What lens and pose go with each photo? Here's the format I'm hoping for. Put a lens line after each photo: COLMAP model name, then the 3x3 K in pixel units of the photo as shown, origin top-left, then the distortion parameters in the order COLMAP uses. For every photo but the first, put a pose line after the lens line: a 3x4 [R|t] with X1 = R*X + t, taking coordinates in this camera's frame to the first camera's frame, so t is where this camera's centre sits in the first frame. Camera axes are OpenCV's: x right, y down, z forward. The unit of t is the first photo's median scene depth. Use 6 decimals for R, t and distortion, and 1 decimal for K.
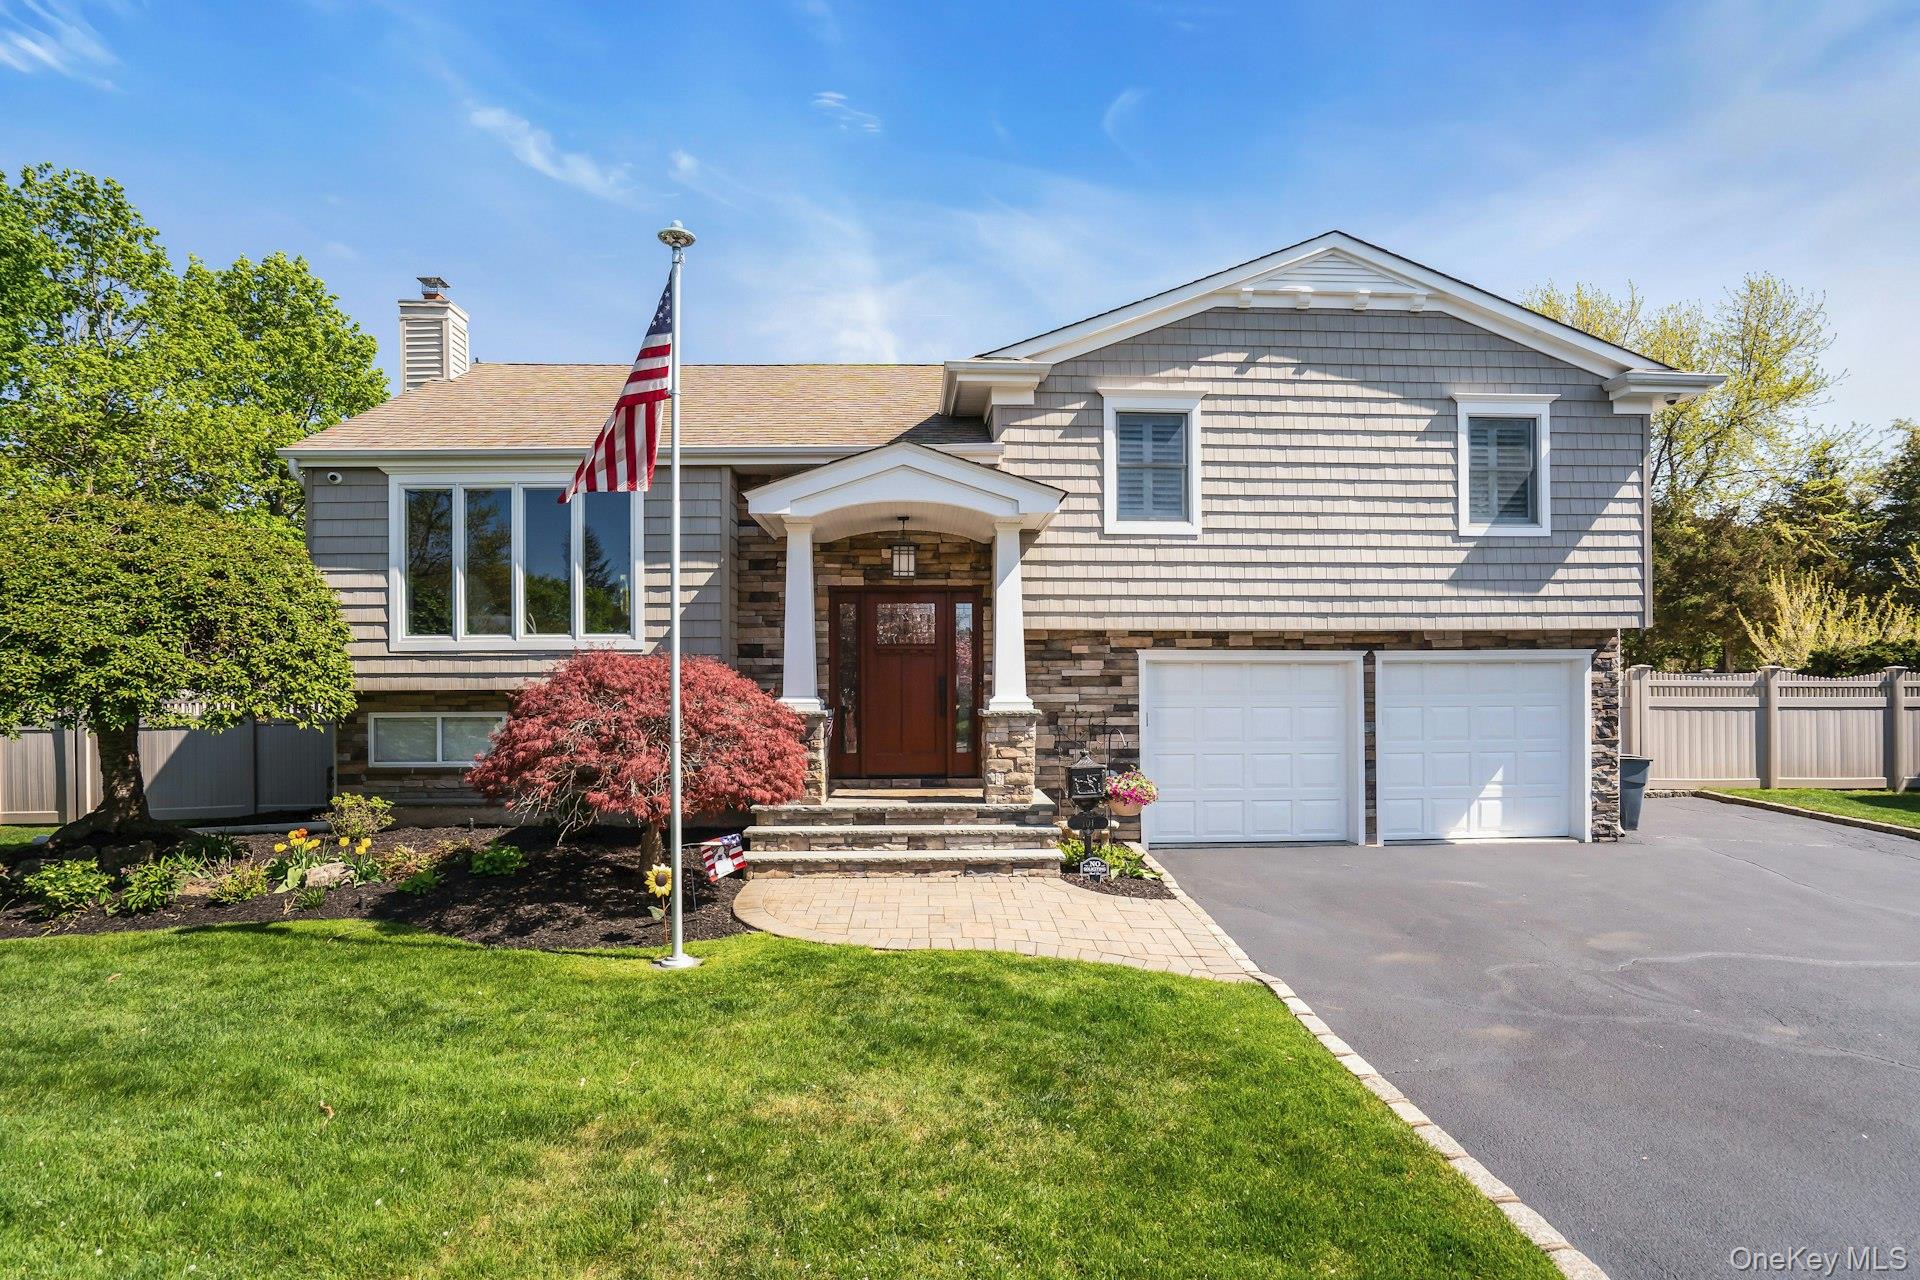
lens RADIAL K [[1003.6, 0, 975.8], [0, 1003.6, 675.0], [0, 0, 1]] dist [-0.044080, 0.019113]
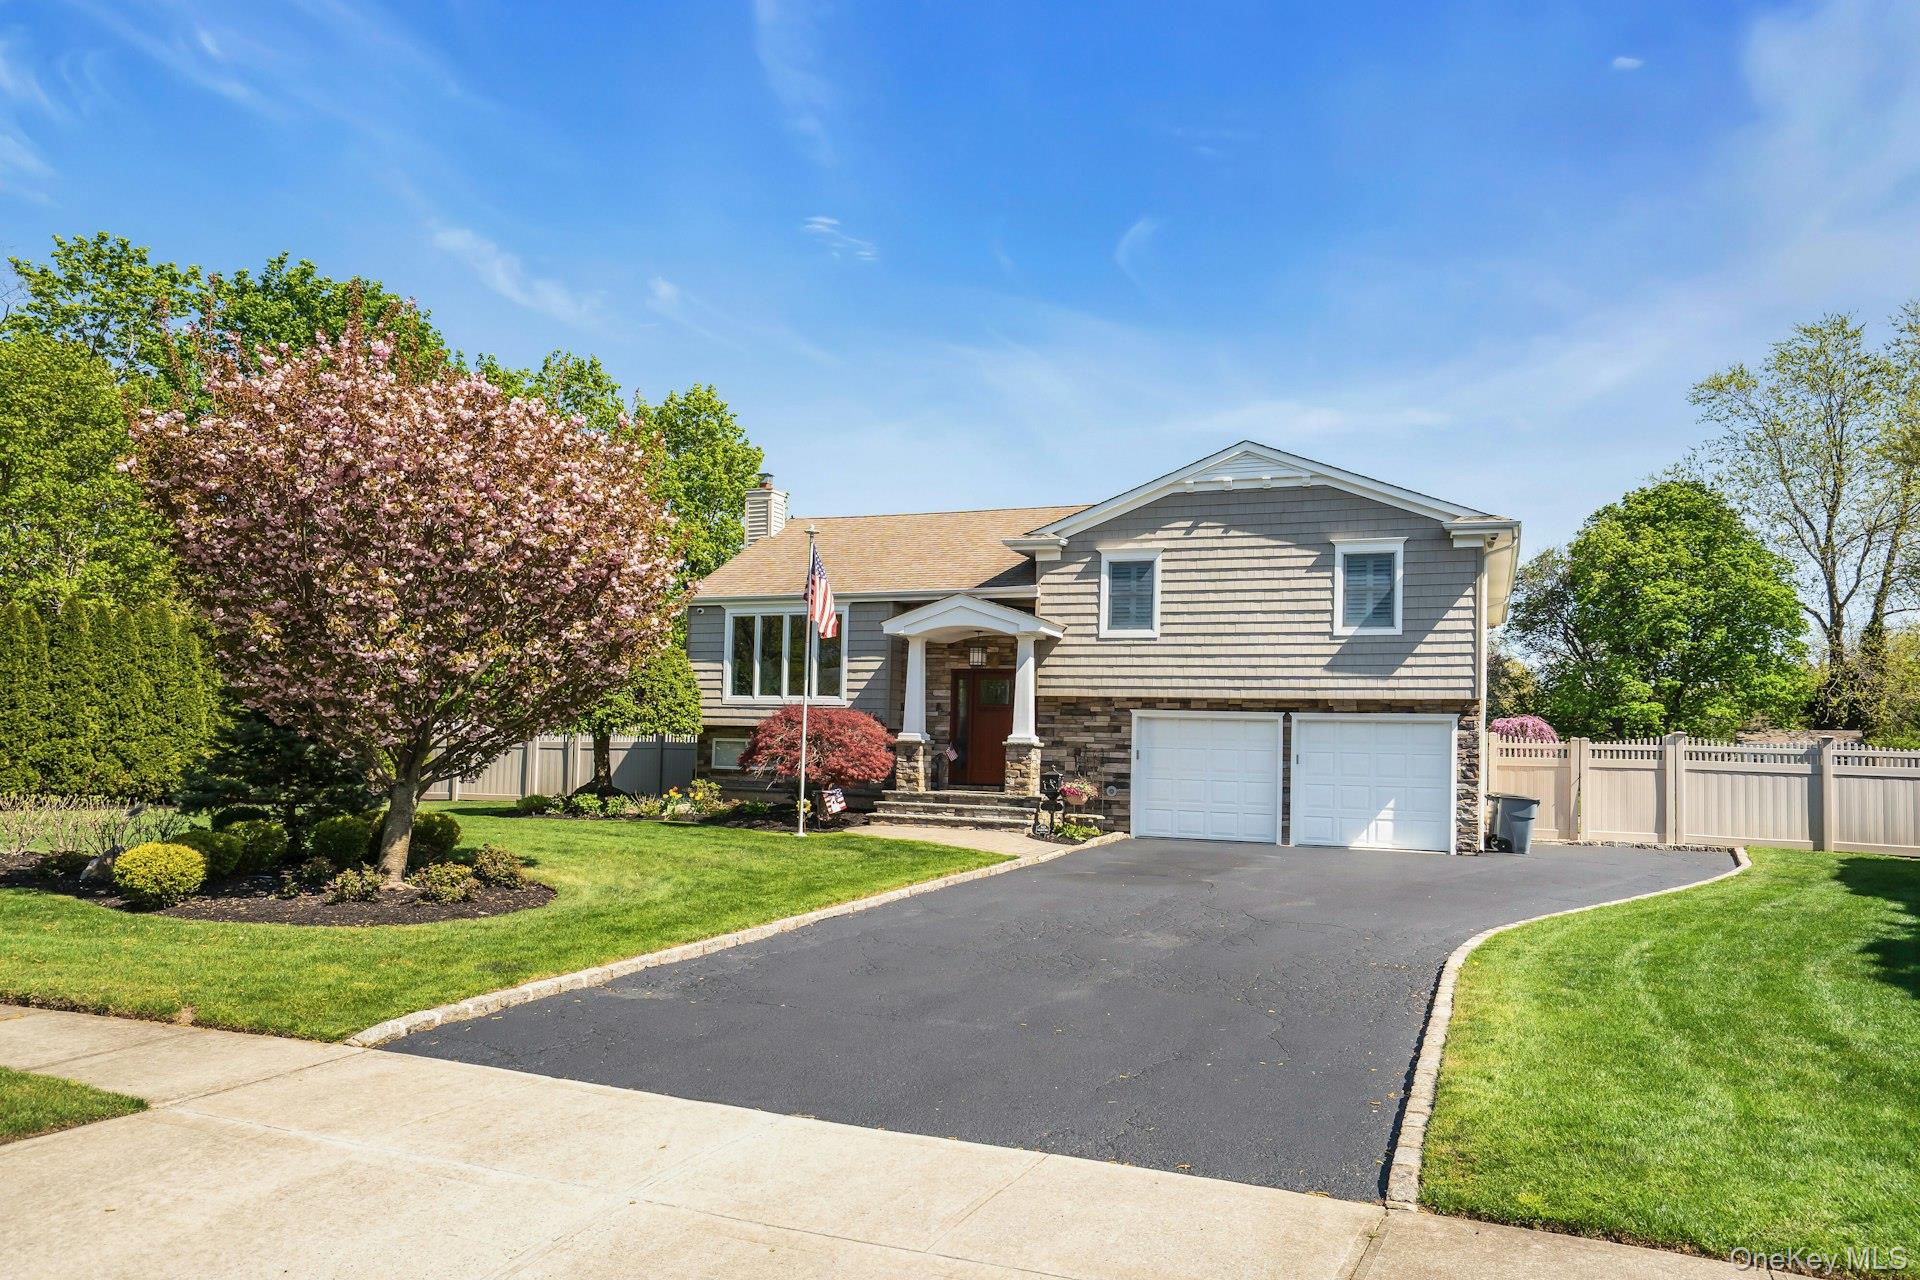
lens RADIAL K [[1332.6, 0, 951.2], [0, 1332.6, 646.6], [0, 0, 1]] dist [0.012429, 0.003971]
pose [[0.909550, -0.005585, -0.415557, 0.798483], [-0.026738, 0.997052, -0.071923, 0.034909], [0.414734, 0.076528, 0.906719, -1.046256]]
